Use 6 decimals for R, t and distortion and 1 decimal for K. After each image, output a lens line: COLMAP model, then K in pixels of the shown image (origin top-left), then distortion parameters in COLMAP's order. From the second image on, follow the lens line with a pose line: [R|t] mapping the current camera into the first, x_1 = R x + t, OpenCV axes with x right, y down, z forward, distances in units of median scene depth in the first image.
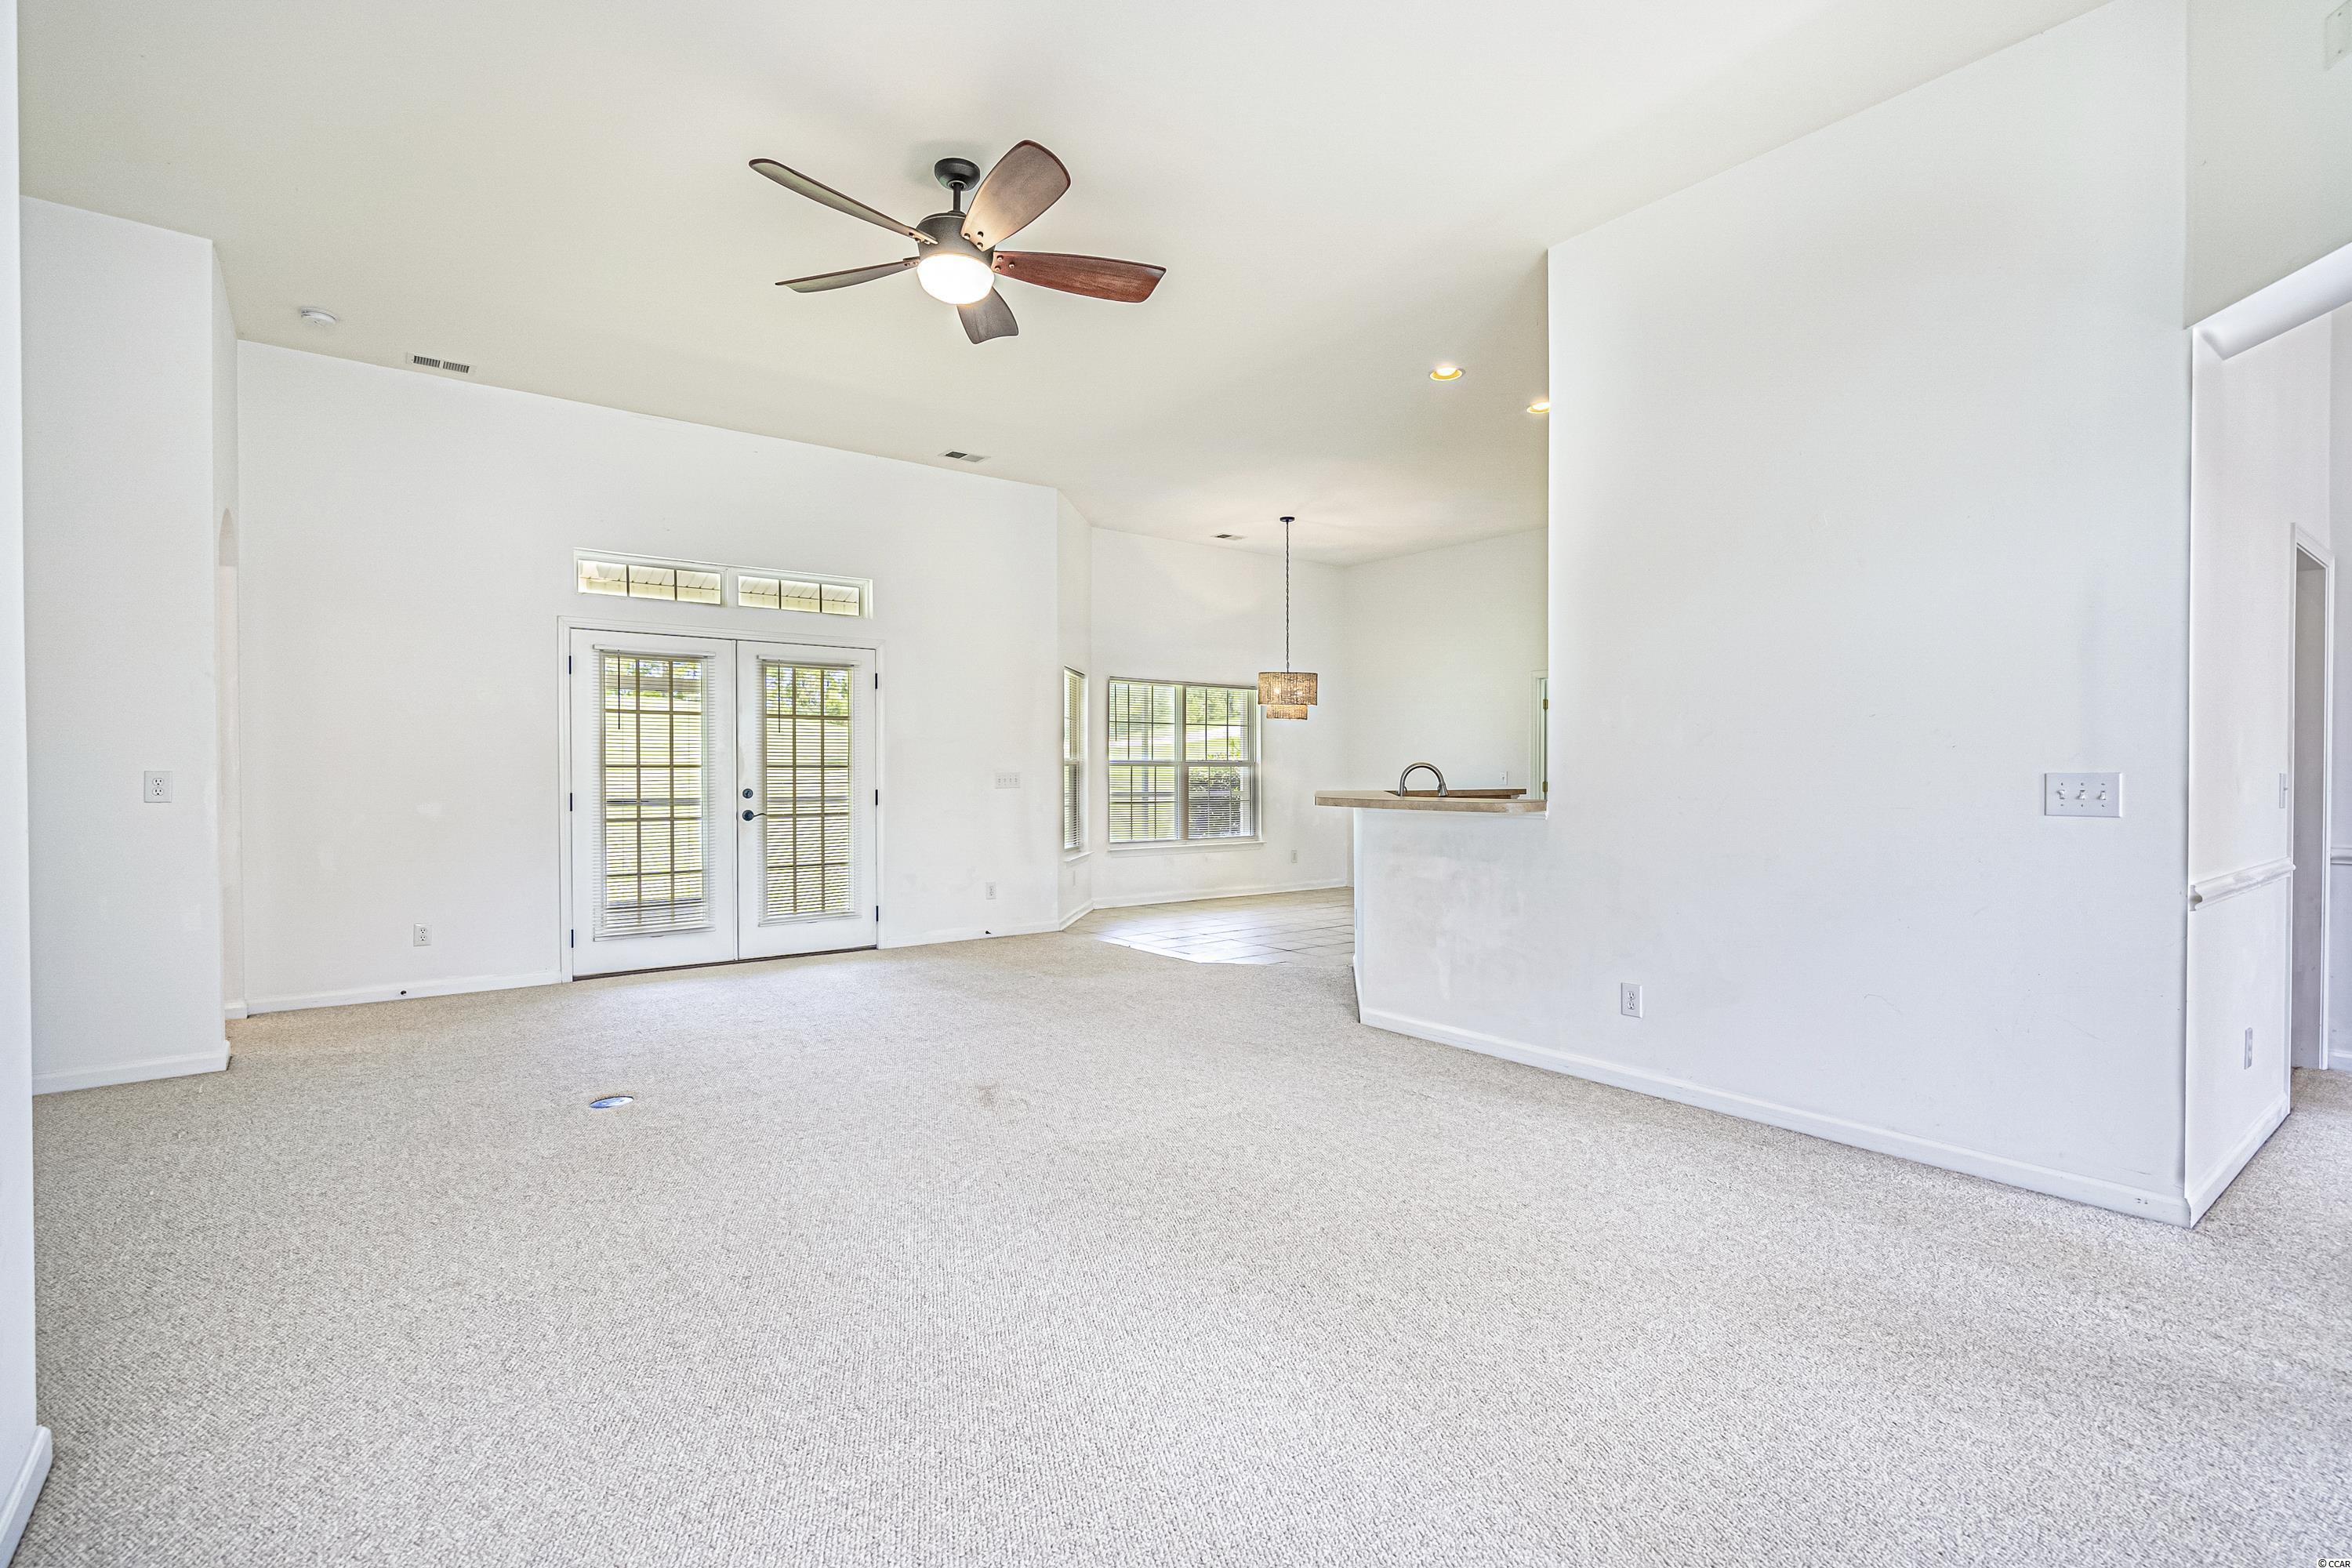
lens RADIAL K [[1071.2, 0, 1173.7], [0, 1071.2, 784.4], [0, 0, 1]] dist [-0.007546, 0.001346]
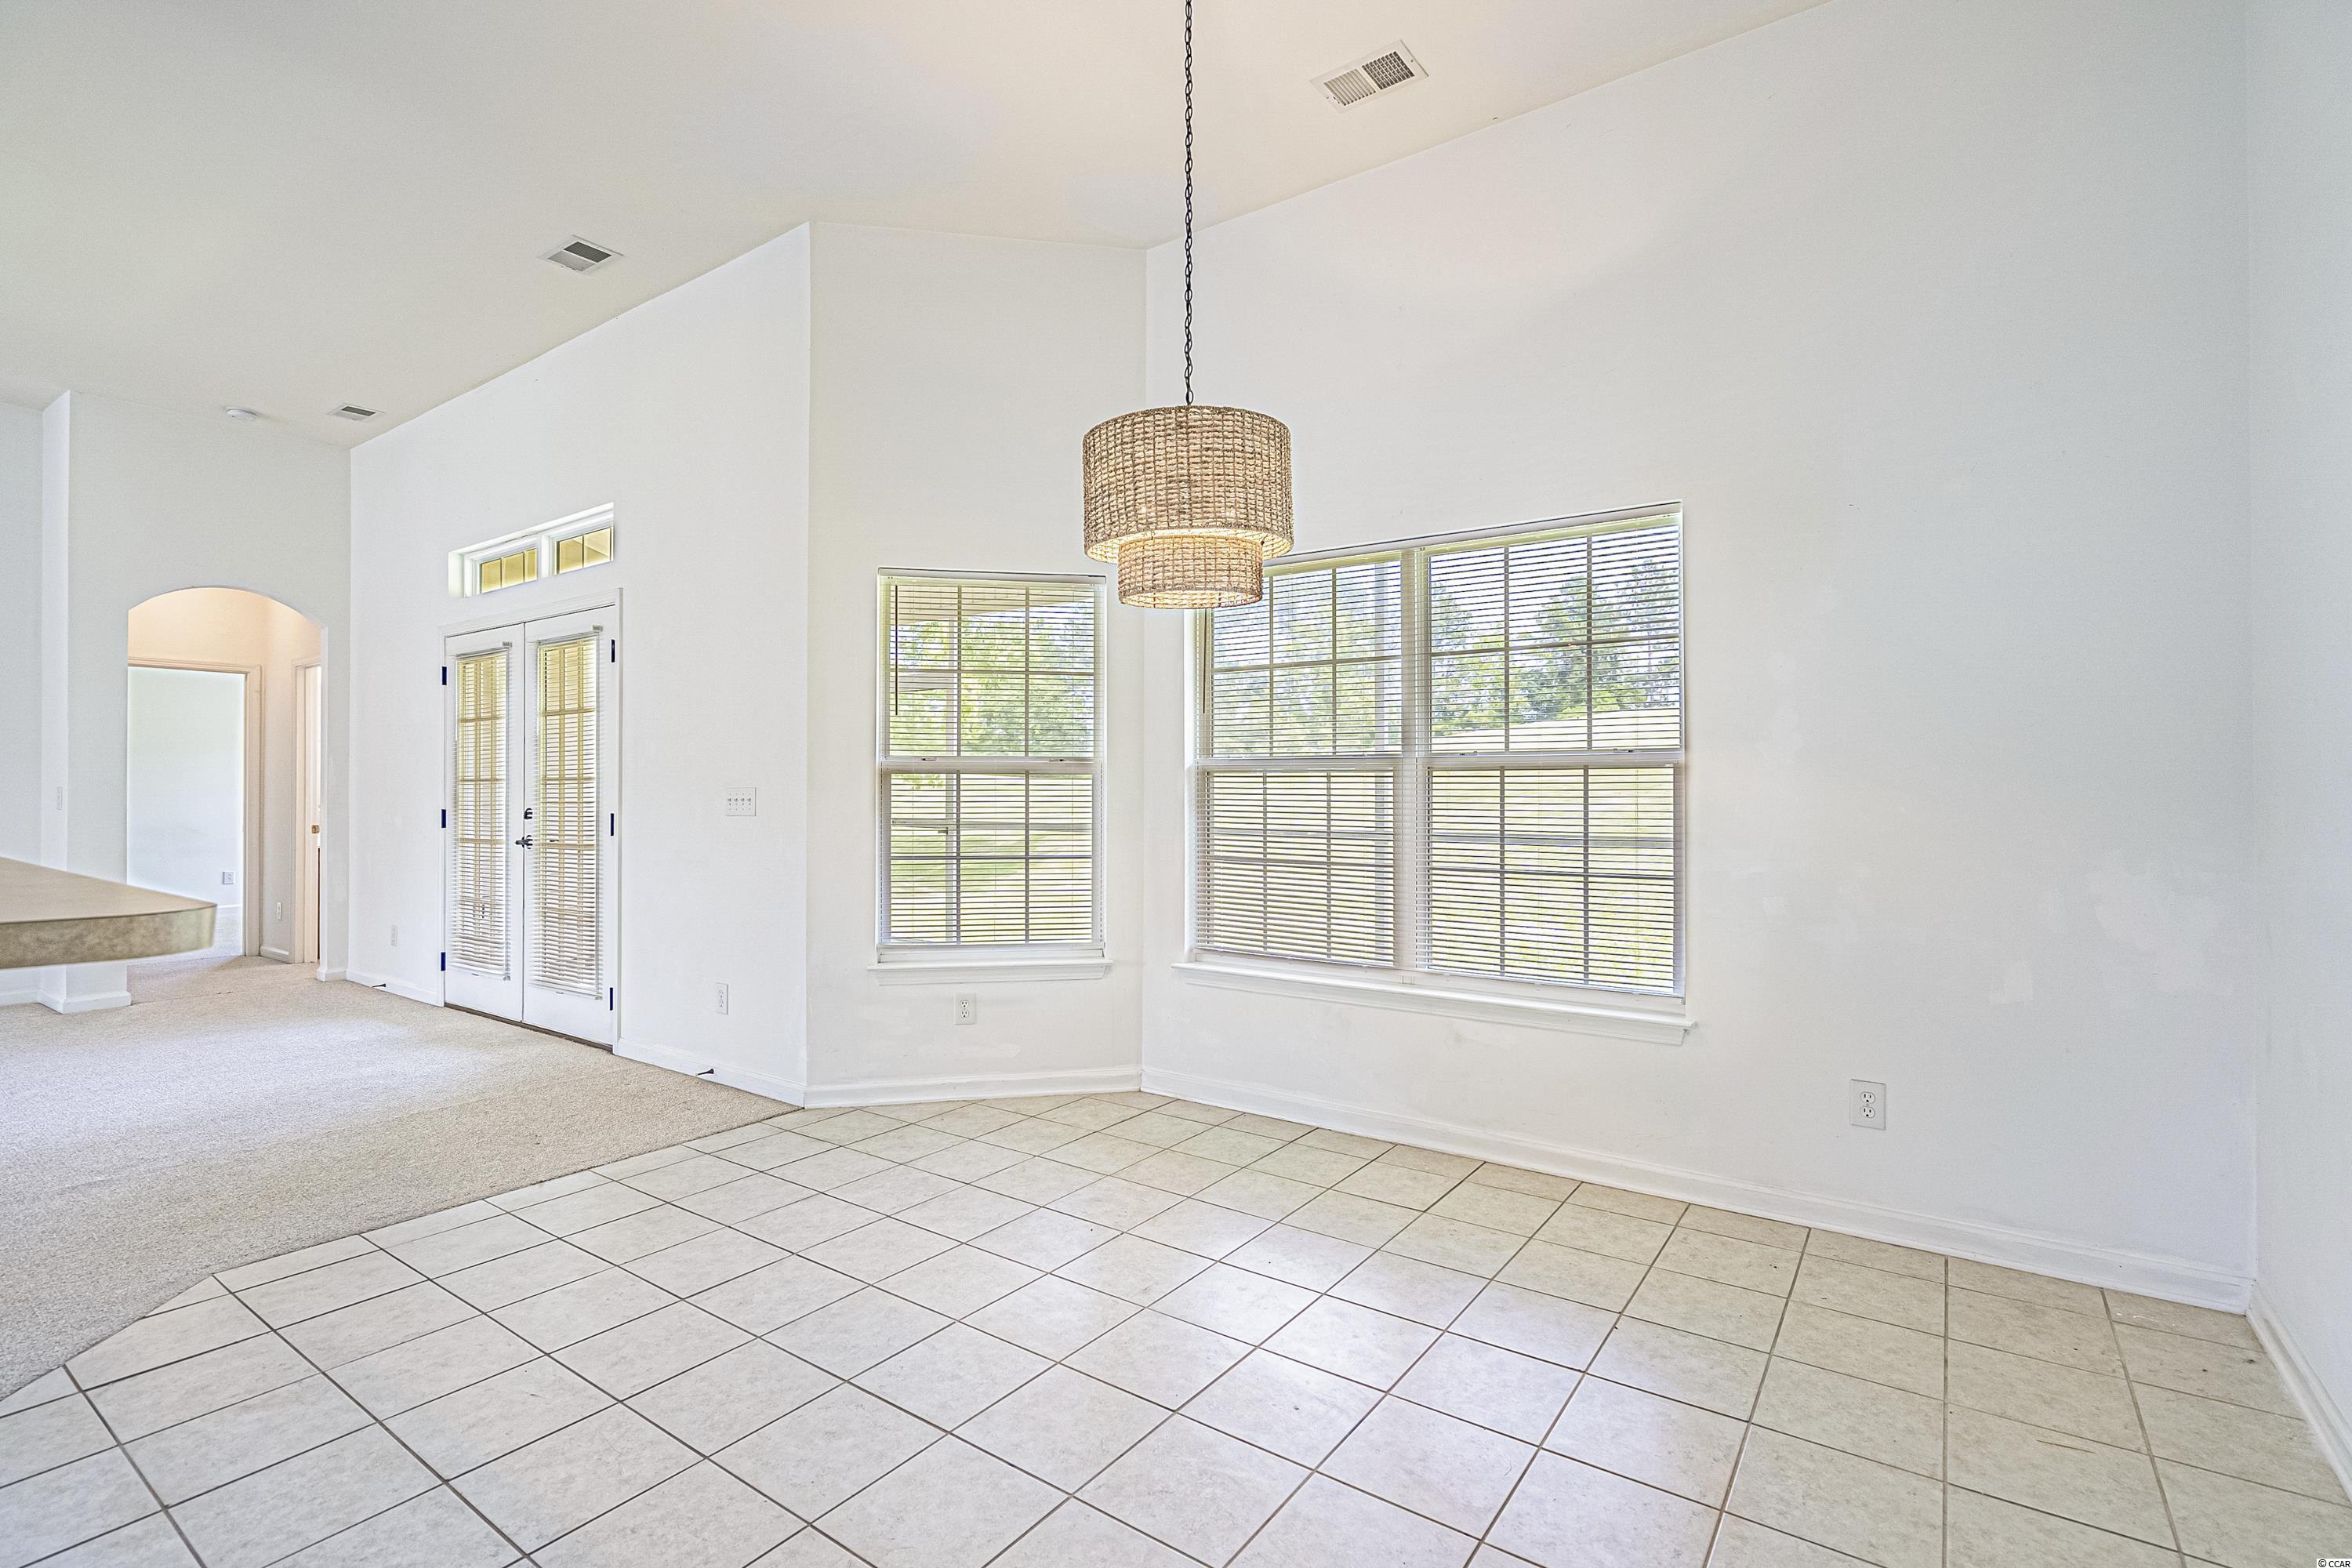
lens RADIAL K [[1079.2, 0, 1183.1], [0, 1079.2, 784.8], [0, 0, 1]] dist [-0.004311, 0.000354]
pose [[0.302167, -0.003227, -0.953250, 0.535269], [-0.009959, 0.999929, -0.006542, -0.013410], [0.953203, 0.011470, 0.302113, 1.295250]]
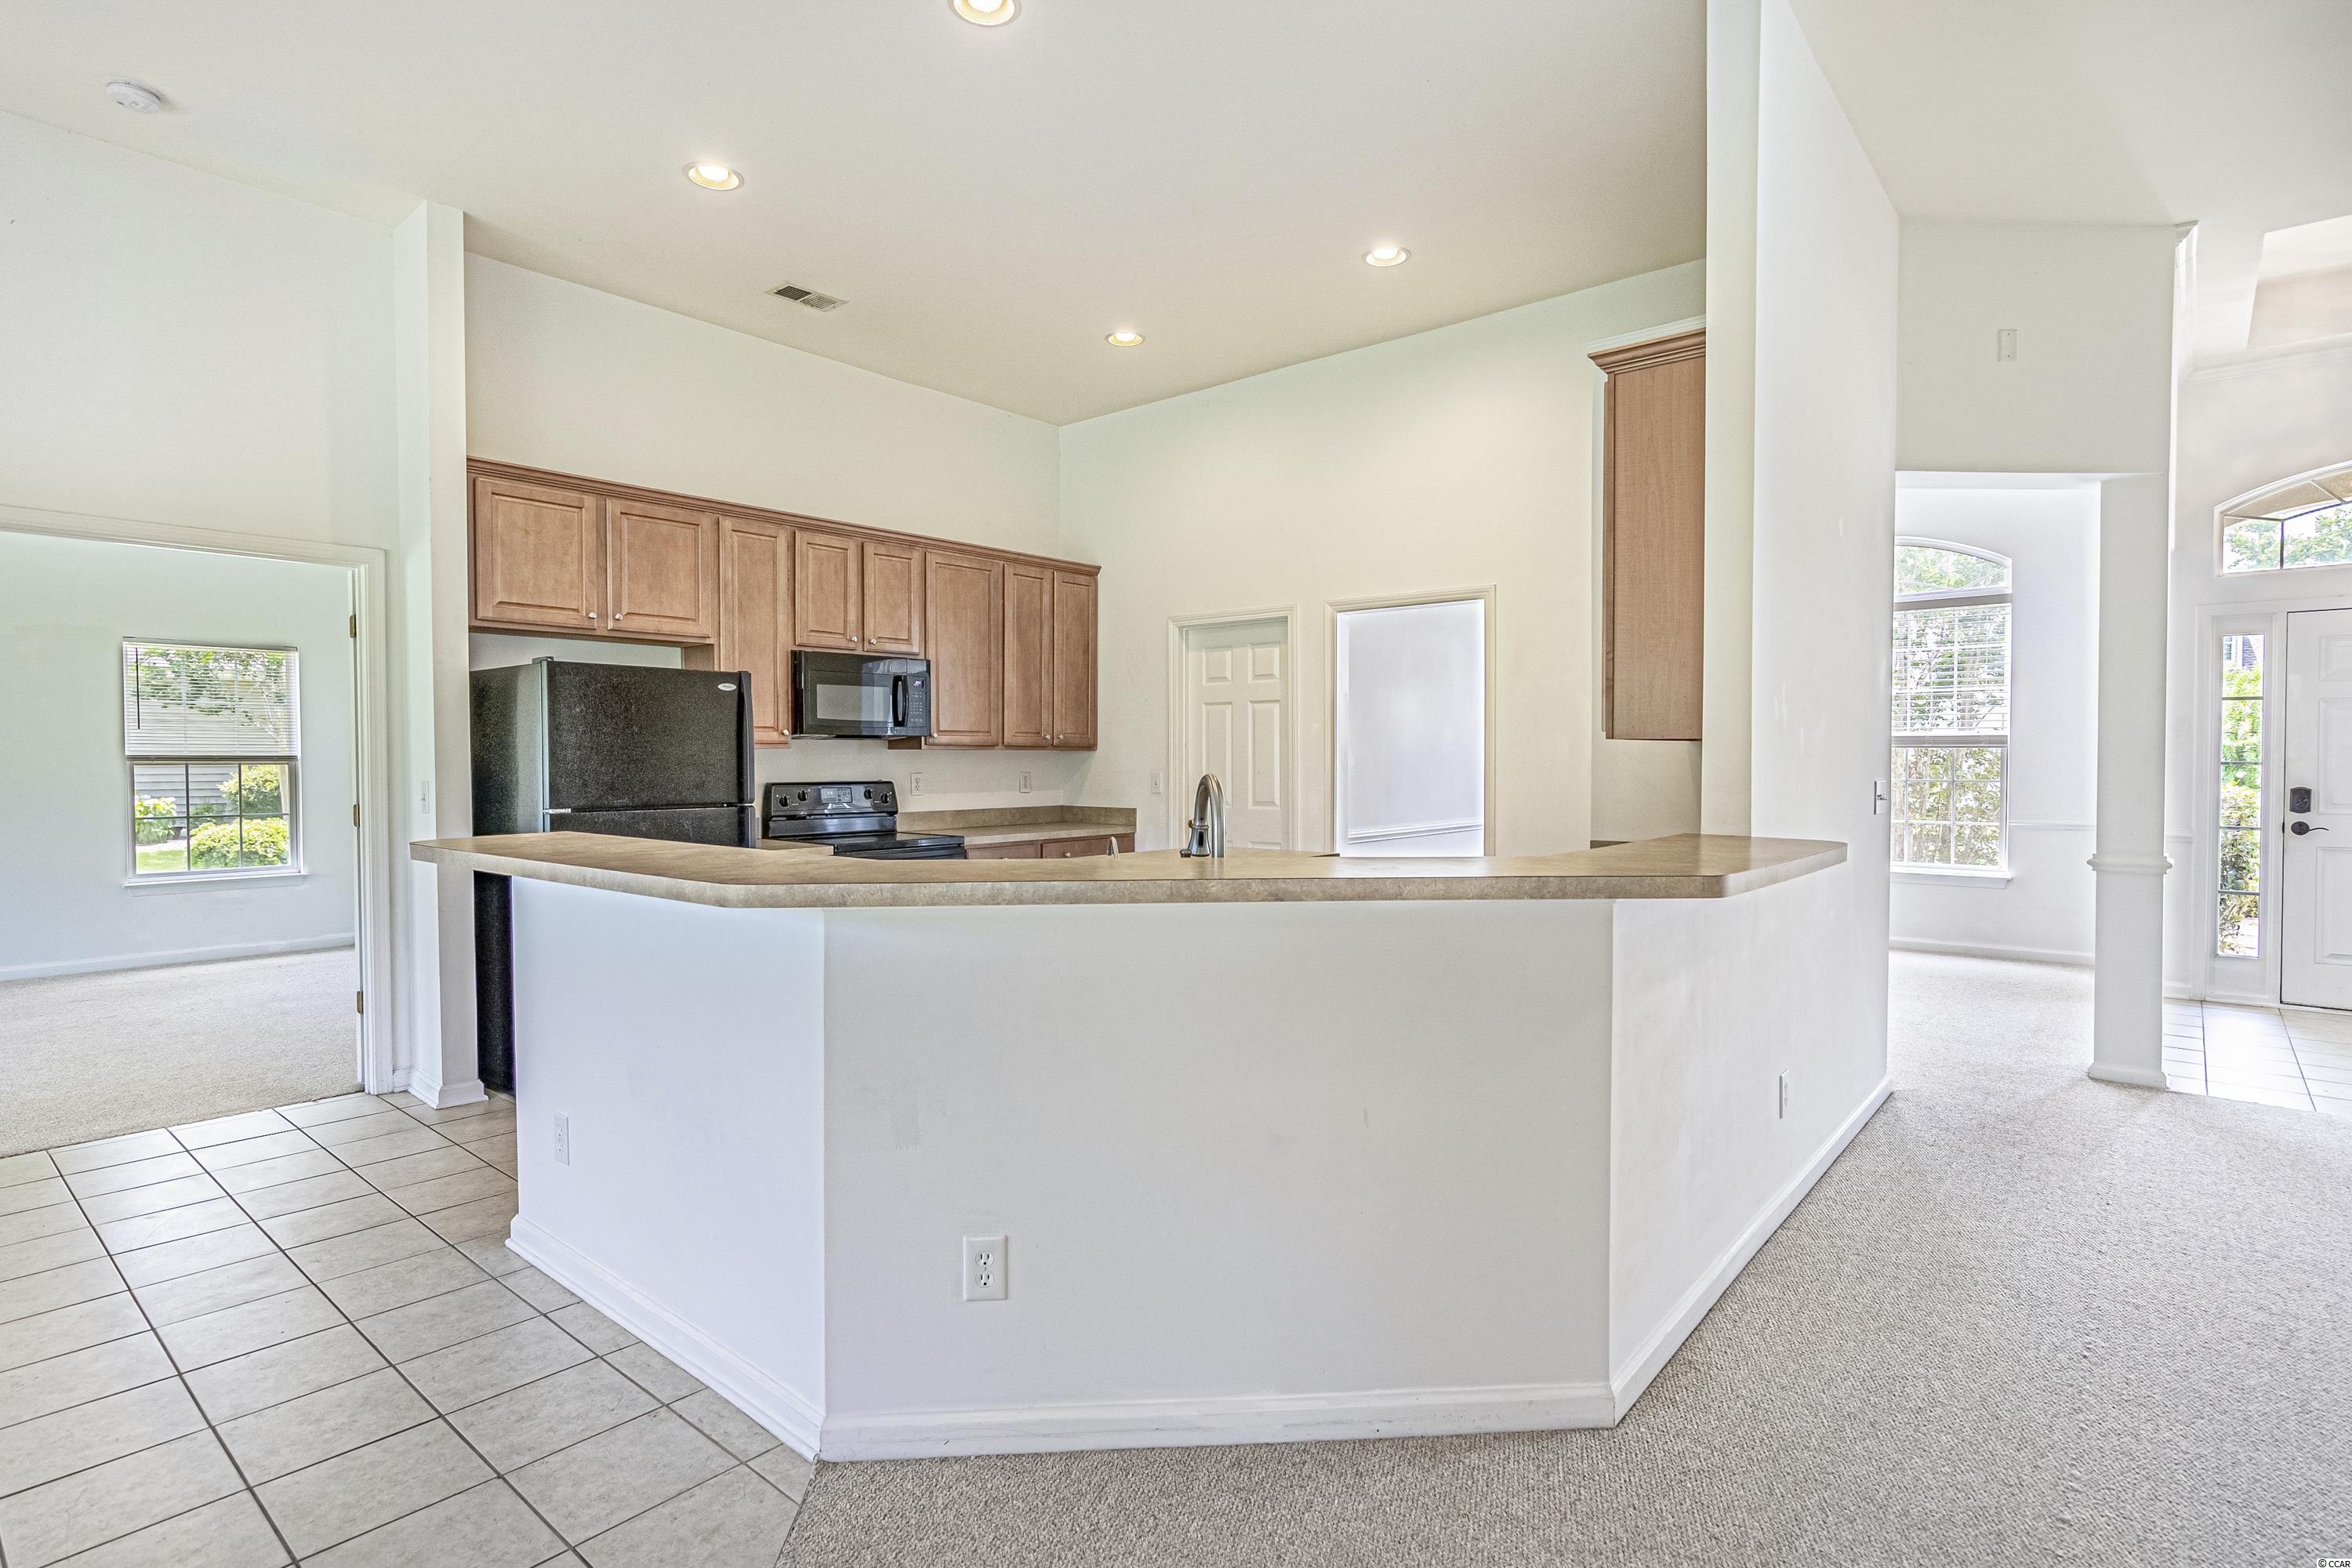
lens RADIAL K [[1171.2, 0, 1180.2], [0, 1171.2, 782.5], [0, 0, 1]] dist [-0.002253, 0.002139]
pose [[-0.216344, -0.021766, 0.976075, -0.172975], [0.011449, 0.999626, 0.024829, -0.025688], [-0.976250, 0.016547, -0.216014, 1.009443]]
